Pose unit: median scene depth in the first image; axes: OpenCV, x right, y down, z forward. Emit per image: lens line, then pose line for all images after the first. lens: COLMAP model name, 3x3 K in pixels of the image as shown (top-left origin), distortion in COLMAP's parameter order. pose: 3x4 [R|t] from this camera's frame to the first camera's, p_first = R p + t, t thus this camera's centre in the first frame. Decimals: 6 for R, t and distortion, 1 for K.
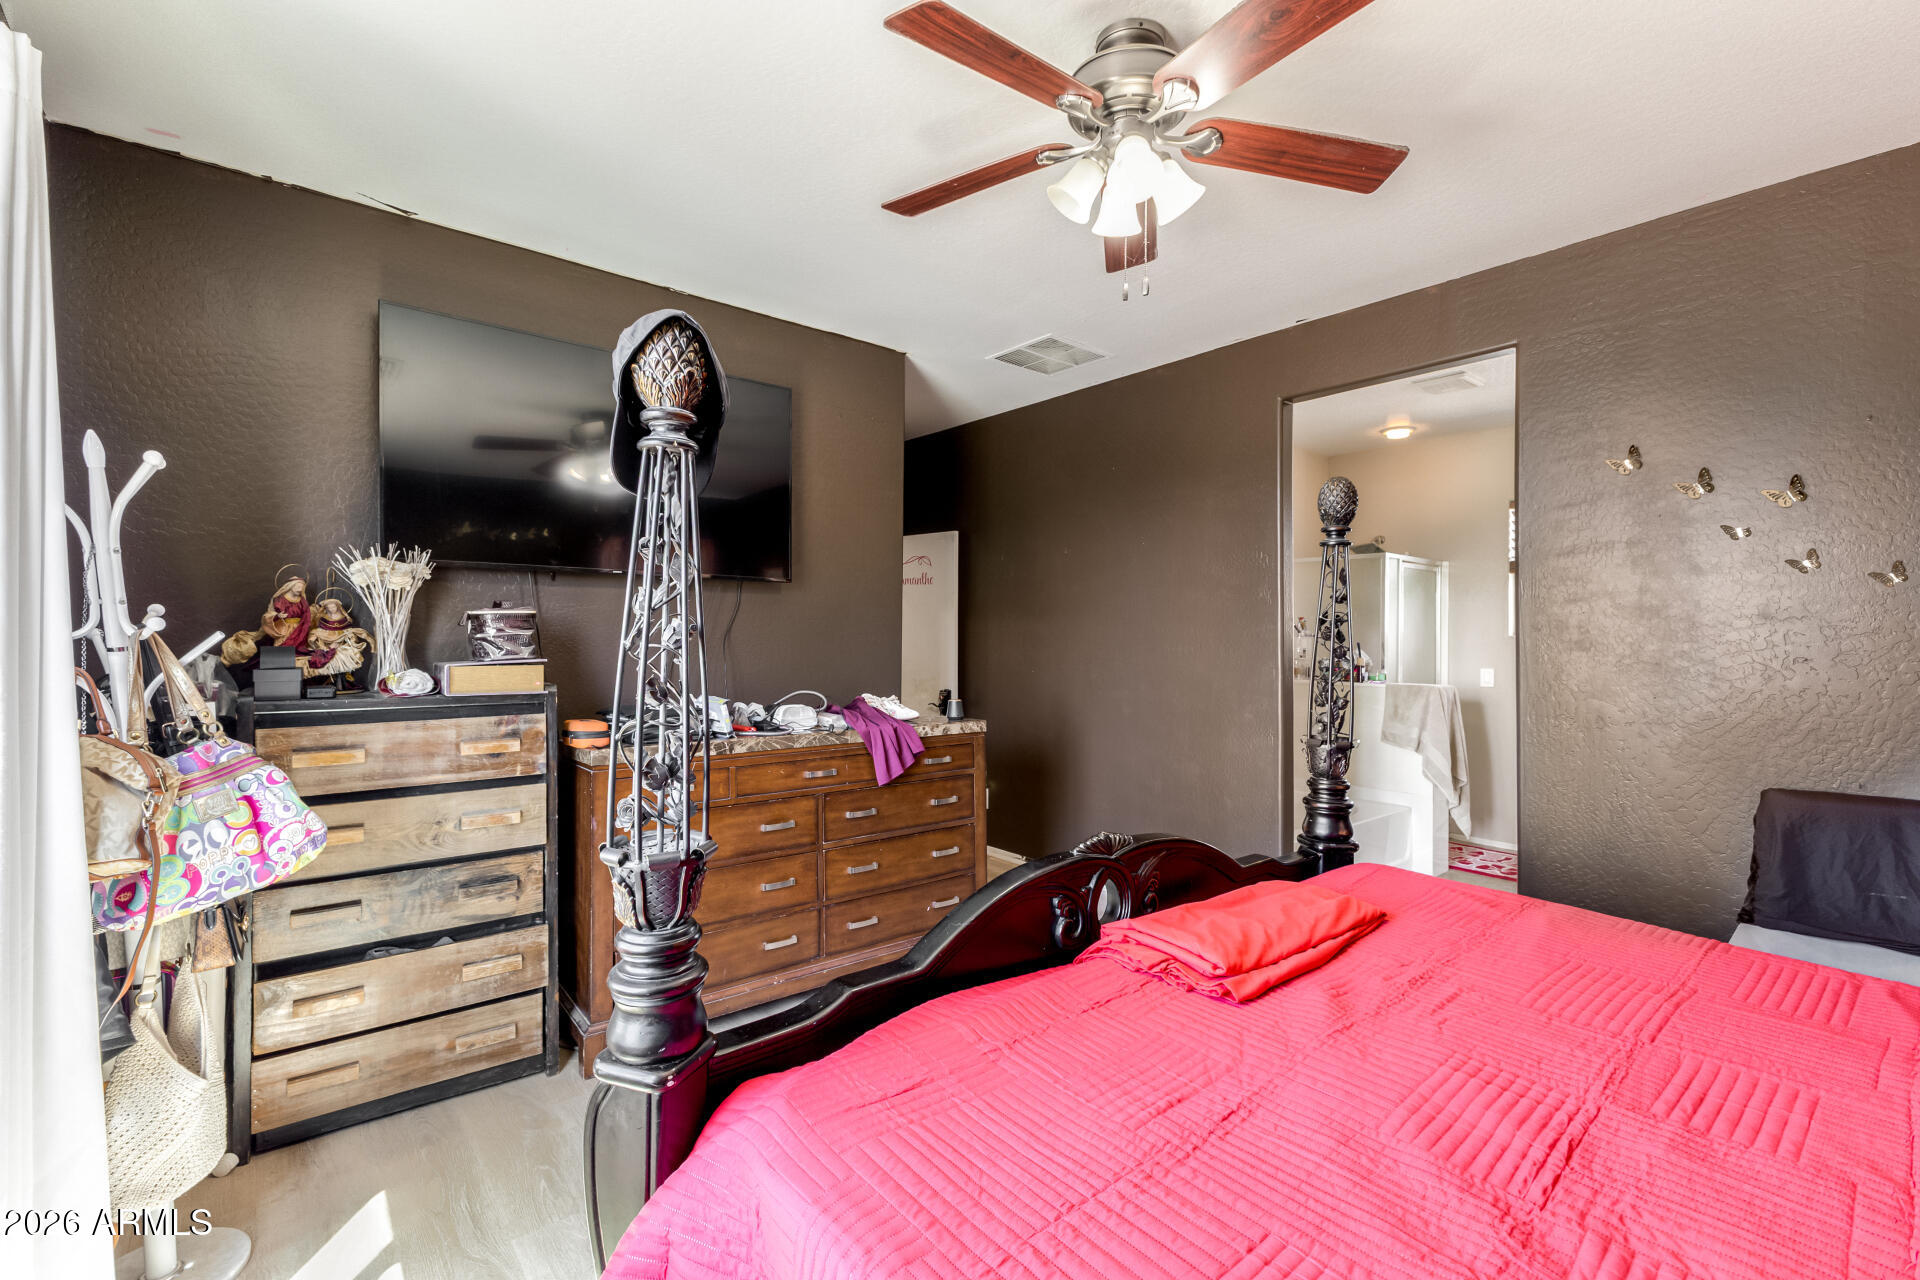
lens RADIAL K [[831.0, 0, 955.7], [0, 831.0, 637.0], [0, 0, 1]] dist [0.000493, -0.000190]
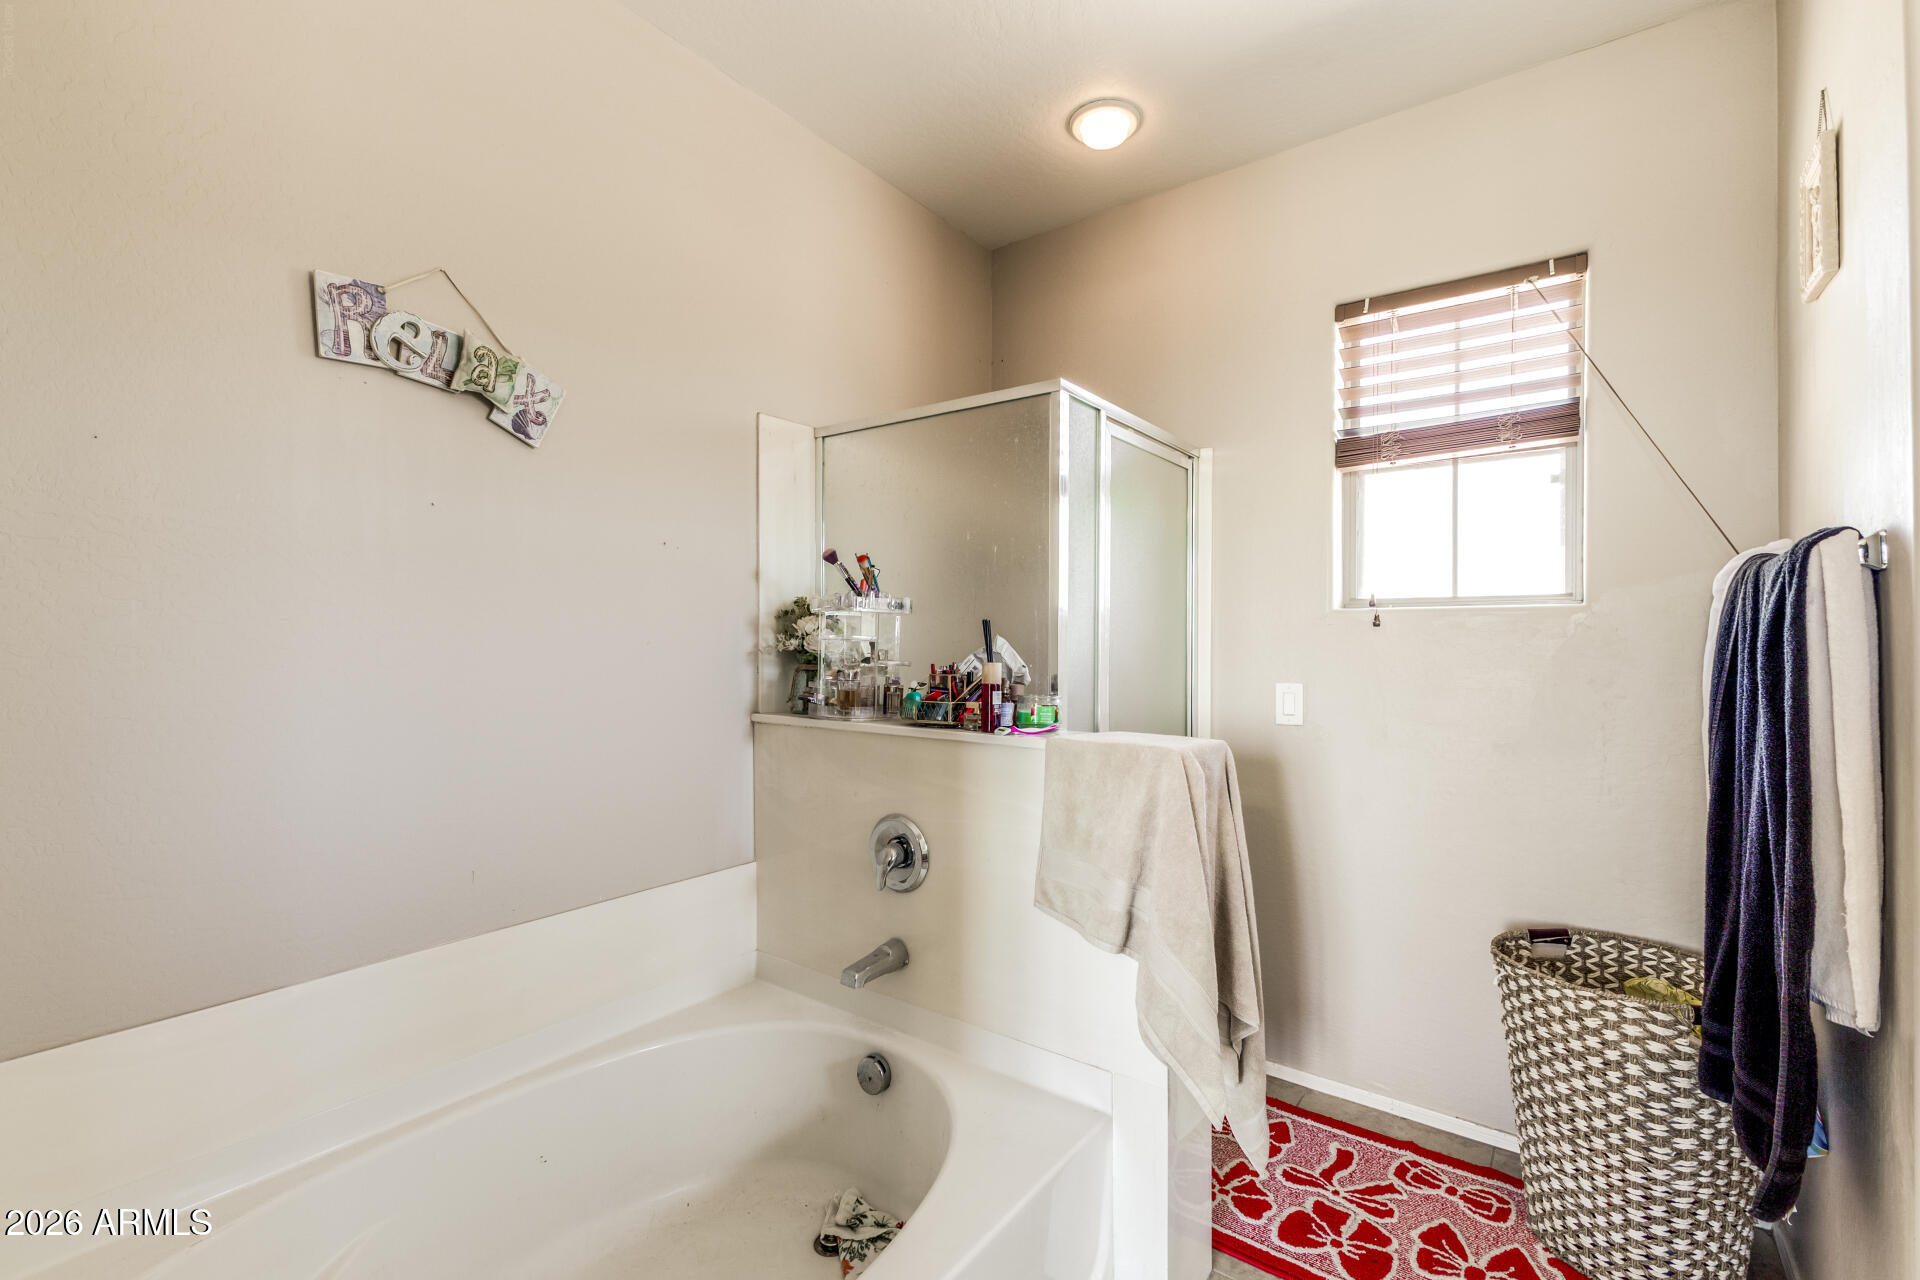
lens RADIAL K [[831.0, 0, 962.8], [0, 831.0, 639.4], [0, 0, 1]] dist [0.000493, -0.000190]
pose [[0.972205, -0.006081, 0.234053, 0.407968], [0.004476, 0.999963, 0.007387, 0.012084], [-0.234090, -0.006134, 0.972196, 0.680941]]
